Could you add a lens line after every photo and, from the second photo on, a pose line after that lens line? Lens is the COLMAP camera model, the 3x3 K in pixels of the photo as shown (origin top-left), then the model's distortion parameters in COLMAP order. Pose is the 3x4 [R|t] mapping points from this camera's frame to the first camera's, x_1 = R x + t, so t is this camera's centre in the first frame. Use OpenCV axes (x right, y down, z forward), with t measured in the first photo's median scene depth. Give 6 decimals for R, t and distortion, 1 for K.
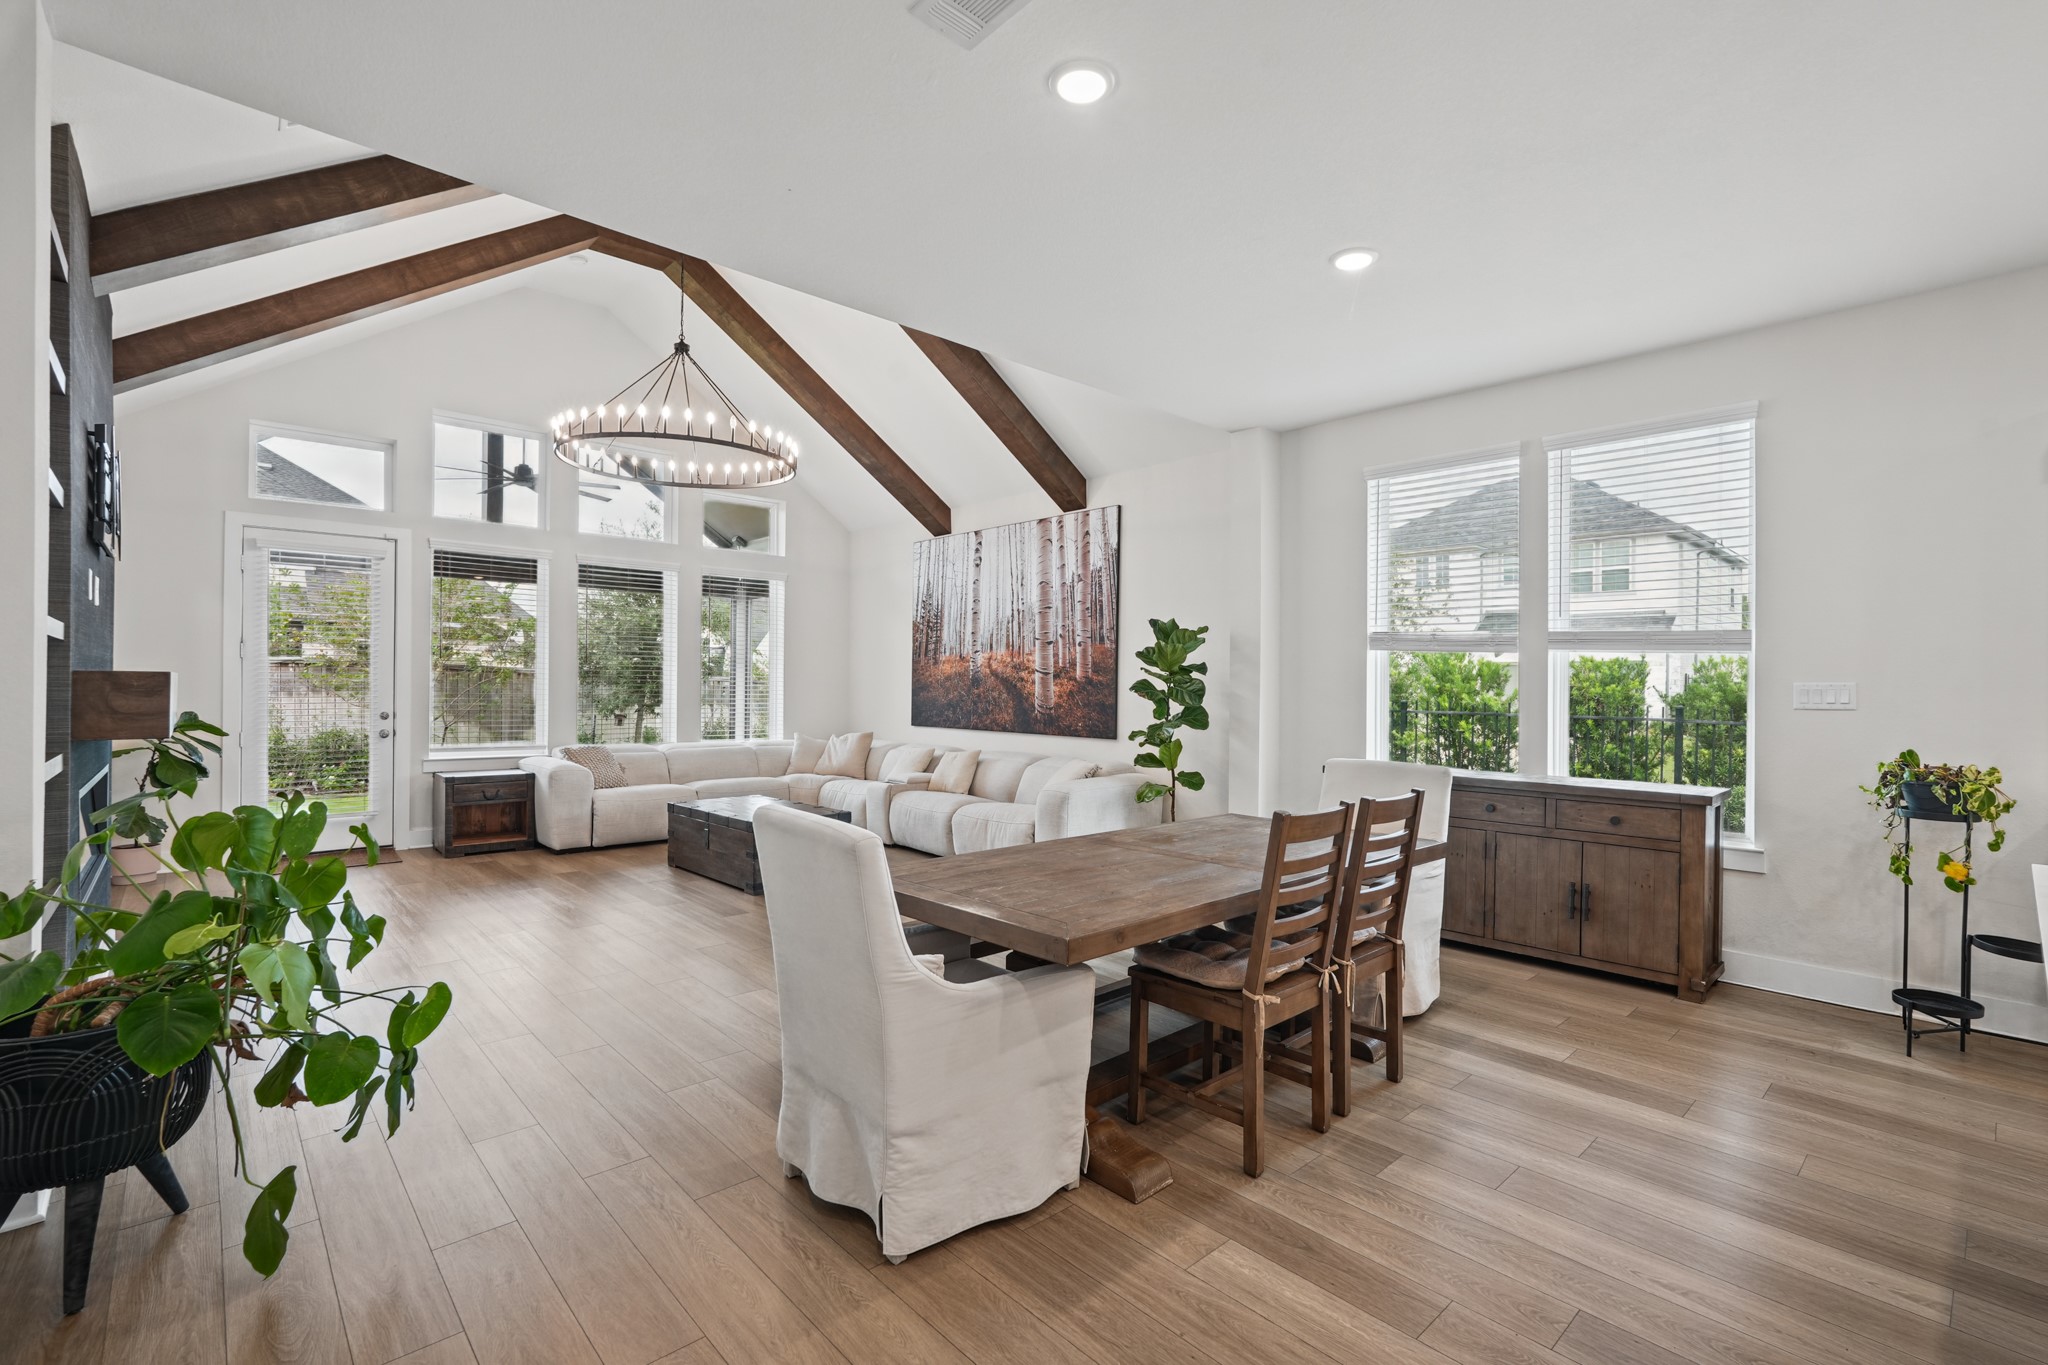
lens RADIAL K [[925.3, 0, 1033.5], [0, 925.3, 688.6], [0, 0, 1]] dist [-0.003965, 0.000047]
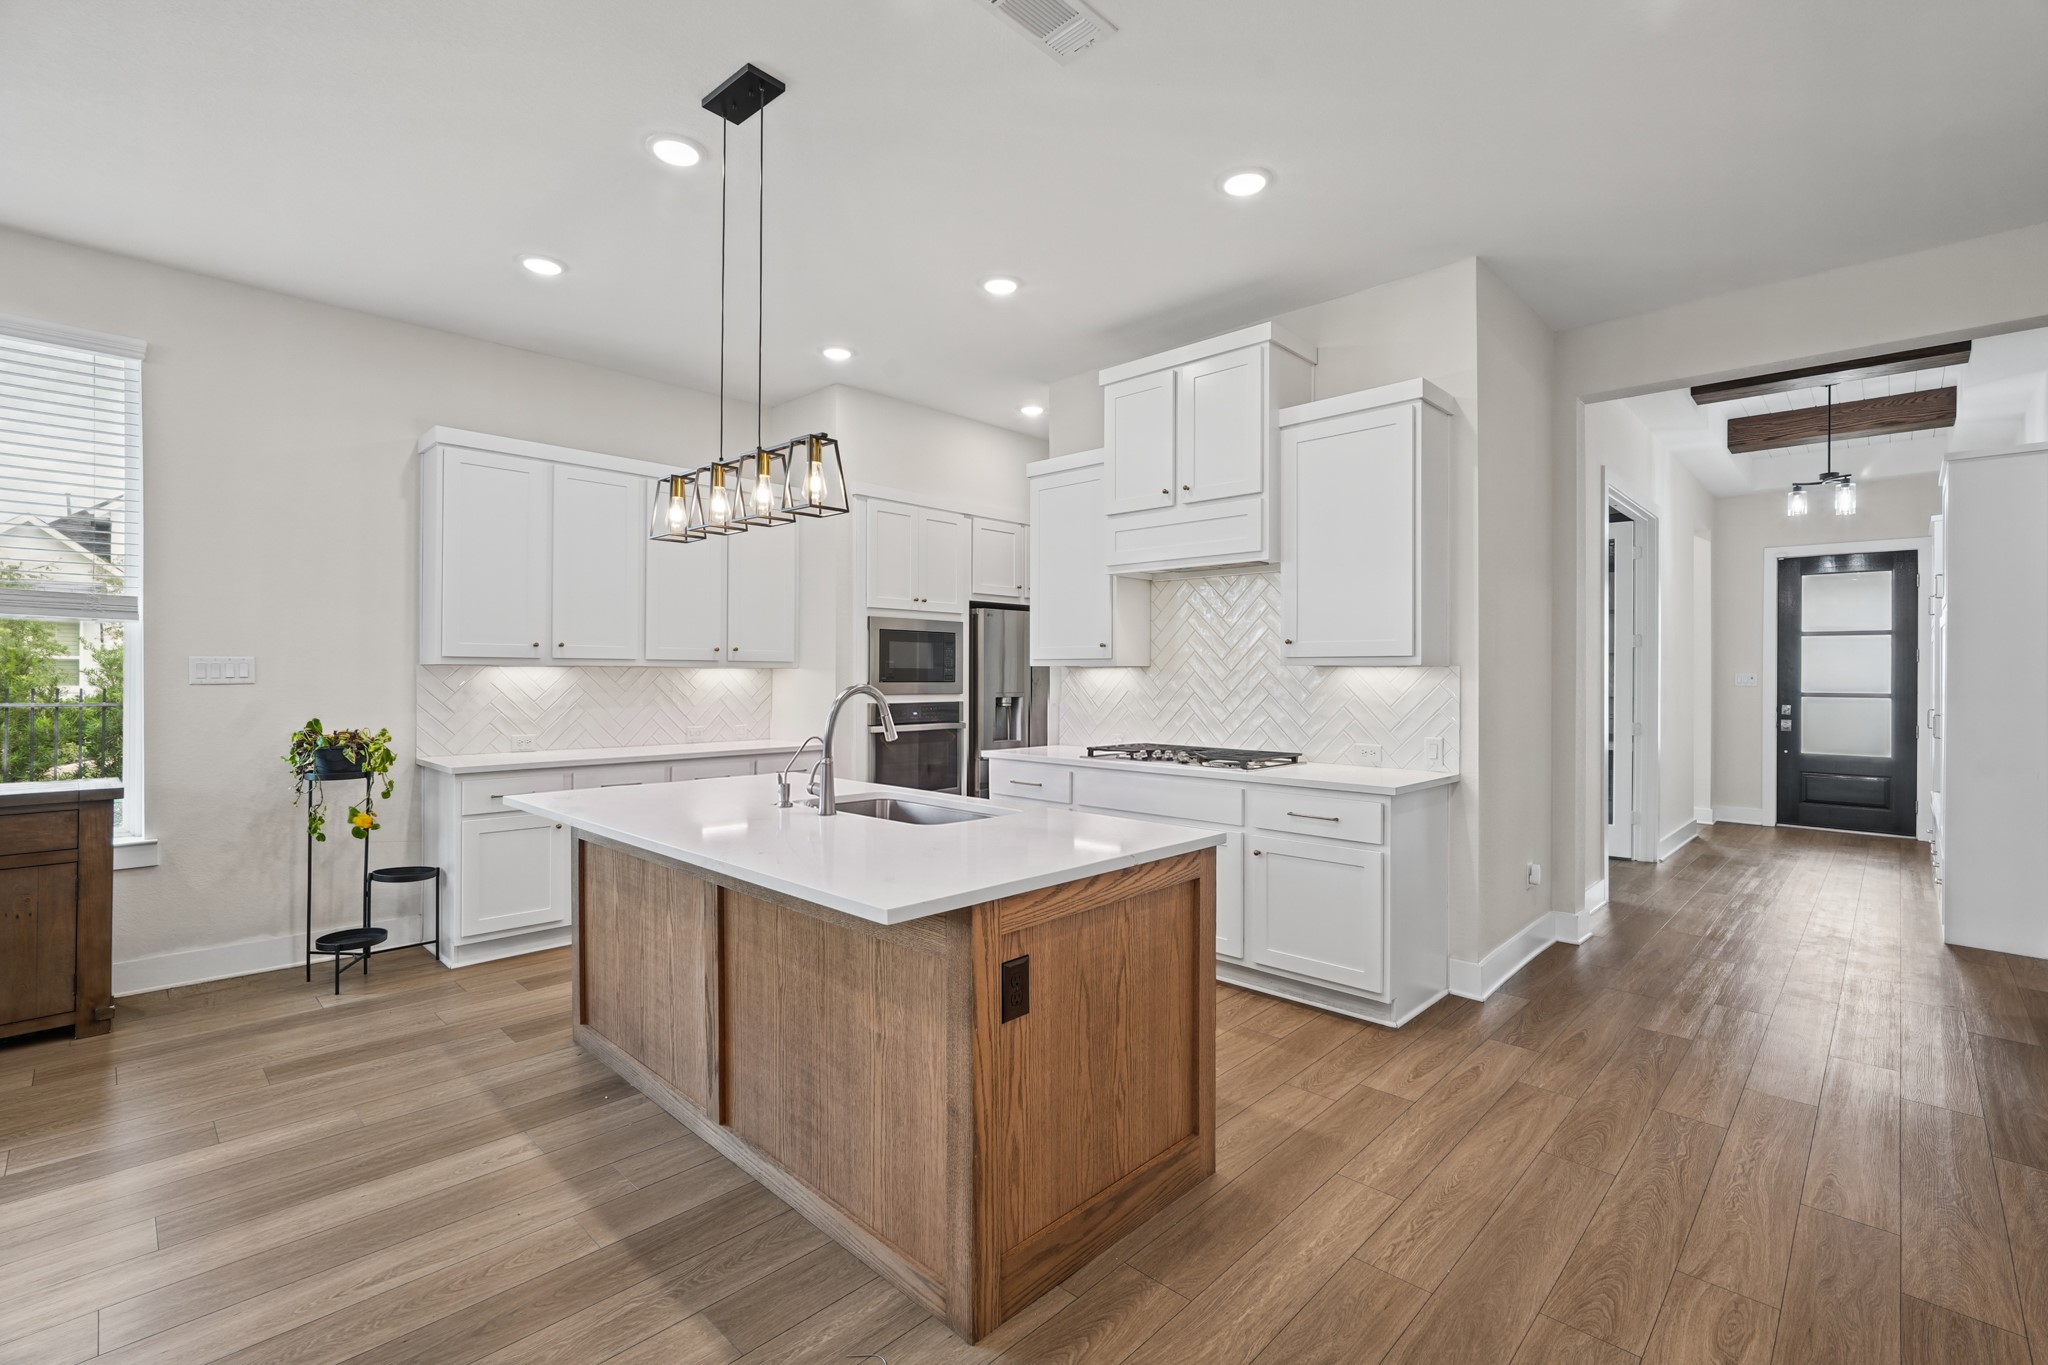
lens RADIAL K [[906.1, 0, 1038.8], [0, 906.1, 672.9], [0, 0, 1]] dist [-0.005069, 0.000150]
pose [[-0.067794, -0.009904, 0.997650, -0.090134], [-0.002334, 0.999950, 0.009768, -0.000327], [-0.997697, -0.001666, -0.067813, 0.112113]]
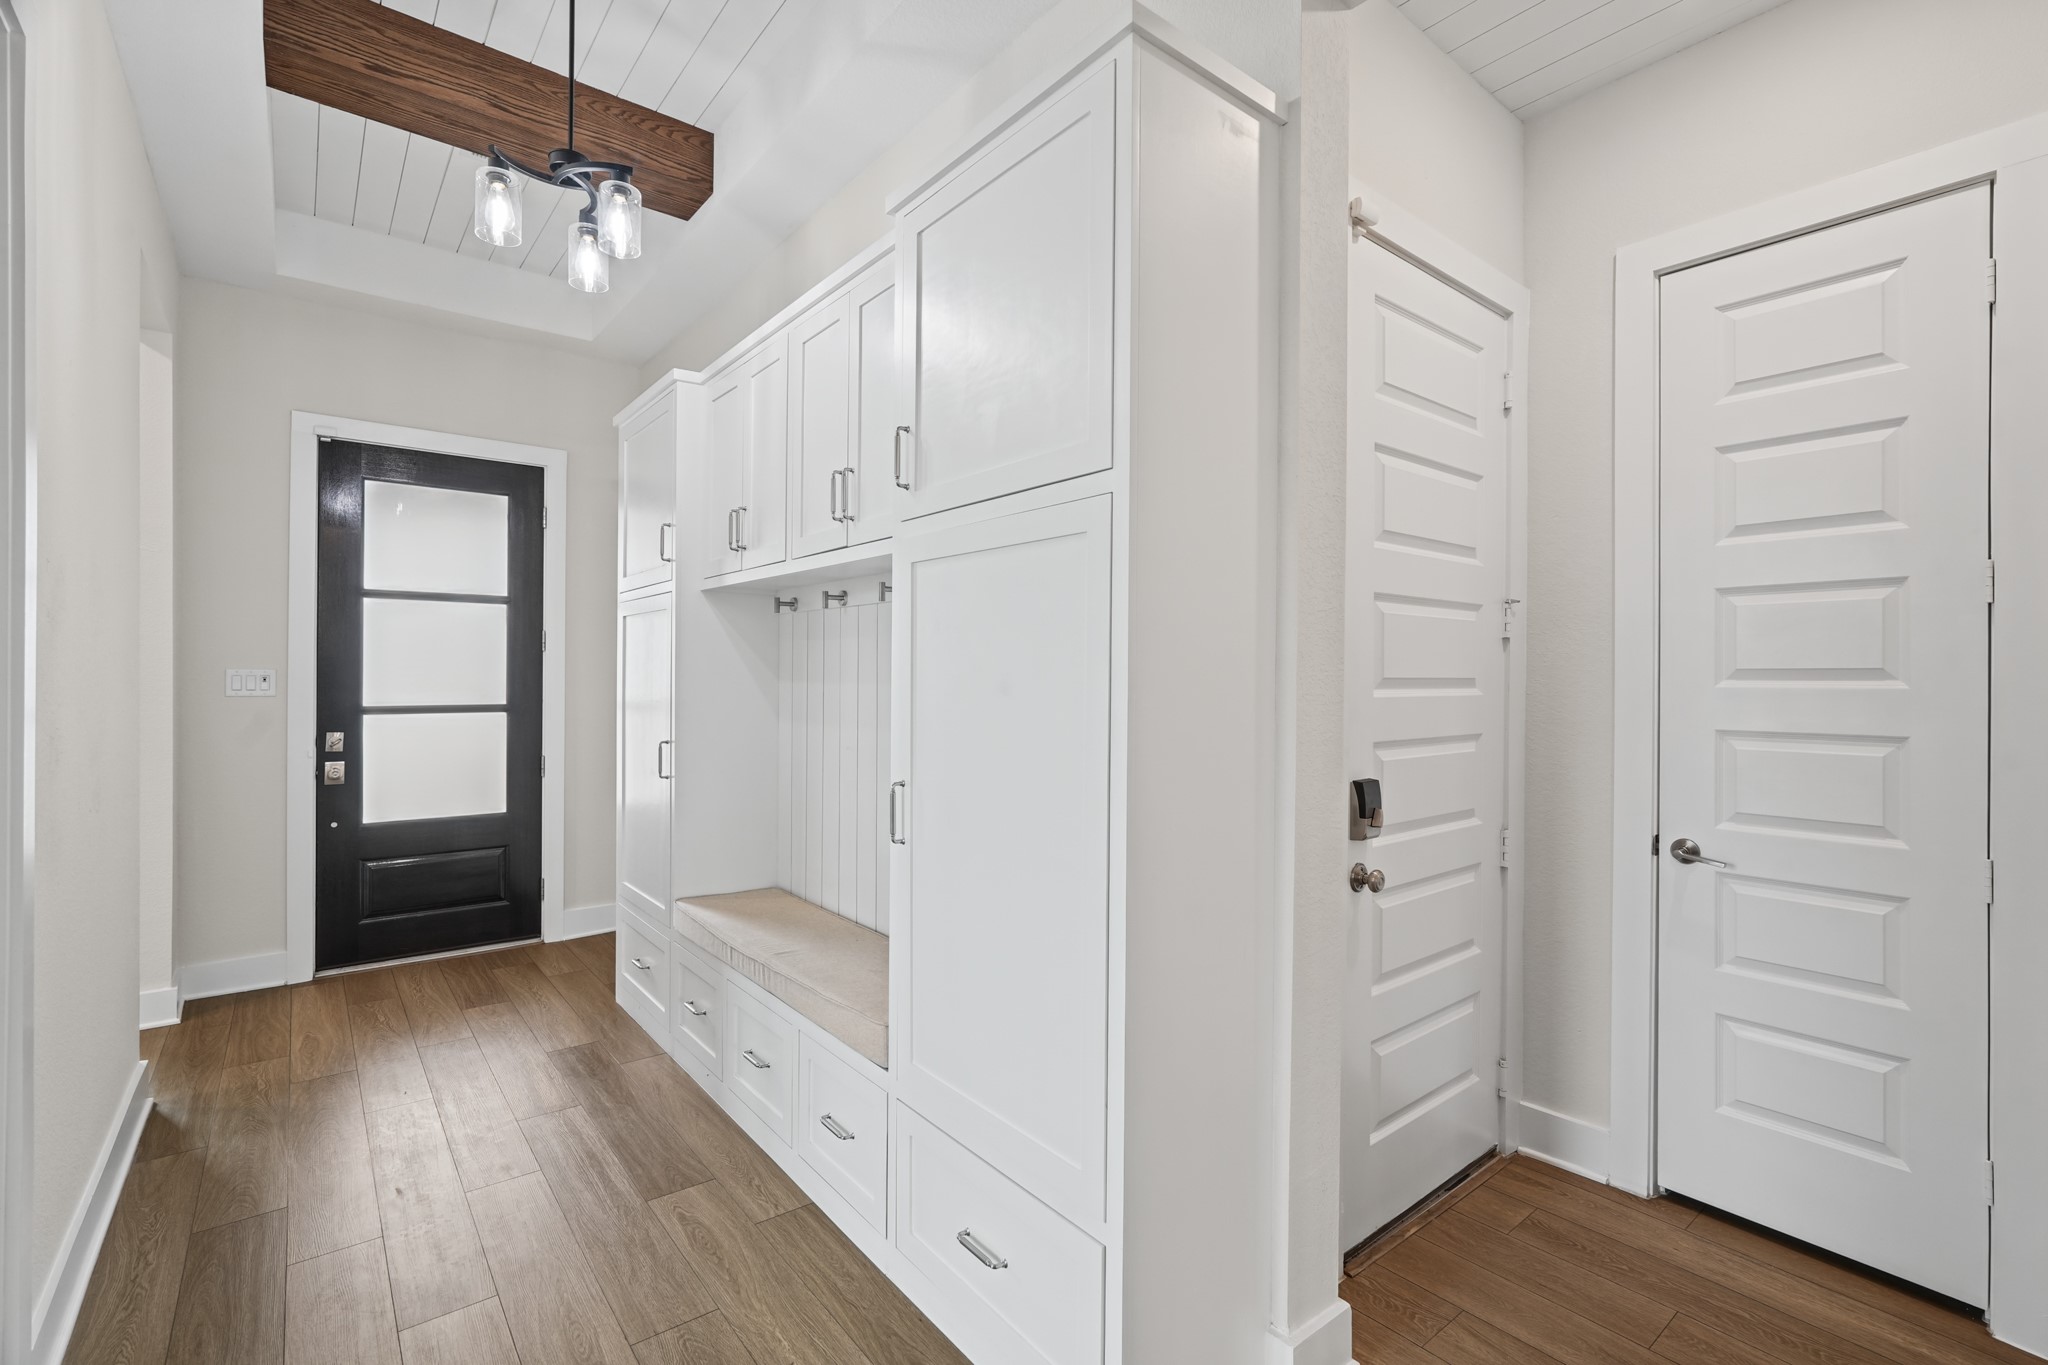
lens RADIAL K [[858.5, 0, 982.7], [0, 858.5, 681.4], [0, 0, 1]] dist [-0.001040, -0.000048]
pose [[-0.991691, -0.012008, 0.128085, 0.506995], [-0.011946, 0.999928, 0.001255, 0.011586], [-0.128091, -0.000286, -0.991762, -0.420373]]
